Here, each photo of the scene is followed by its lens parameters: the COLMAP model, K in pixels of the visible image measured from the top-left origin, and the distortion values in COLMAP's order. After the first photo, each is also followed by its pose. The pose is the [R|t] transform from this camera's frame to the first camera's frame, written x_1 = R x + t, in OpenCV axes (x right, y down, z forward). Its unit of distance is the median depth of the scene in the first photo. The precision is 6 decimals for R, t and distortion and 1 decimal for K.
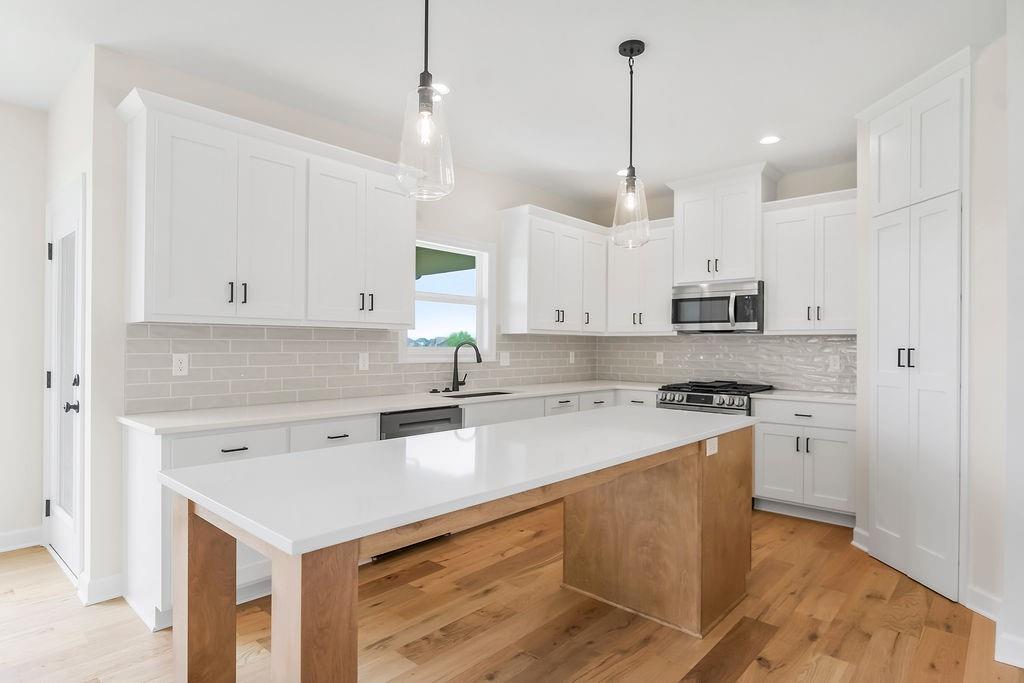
lens RADIAL K [[560.4, 0, 524.1], [0, 560.4, 340.0], [0, 0, 1]] dist [0.000385, -0.002113]
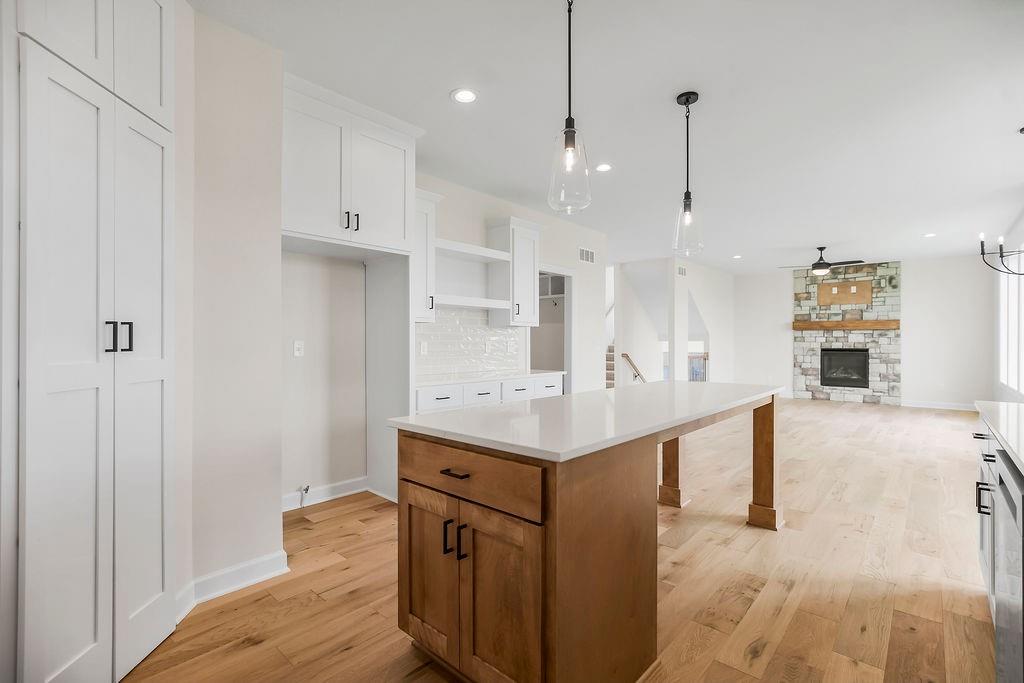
lens RADIAL K [[473.5, 0, 516.7], [0, 473.5, 339.7], [0, 0, 1]] dist [-0.002699, 0.001017]
pose [[-0.999983, -0.005545, -0.001576, 0.165306], [-0.005522, 0.999877, -0.014701, 0.028046], [0.001657, -0.014692, -0.999891, 1.060713]]
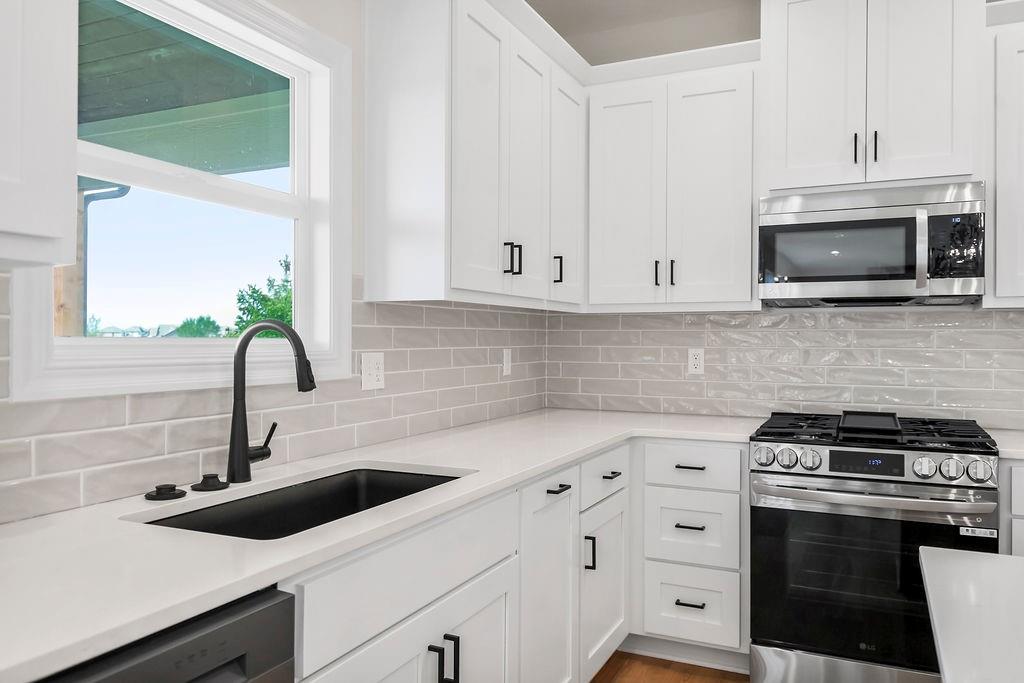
lens RADIAL K [[757.0, 0, 526.2], [0, 757.0, 334.6], [0, 0, 1]] dist [0.026799, -0.004929]
pose [[0.957379, -0.002586, 0.288824, -0.089312], [0.000513, 0.999974, 0.007250, 0.007111], [-0.288836, -0.006793, 0.957355, 0.539557]]
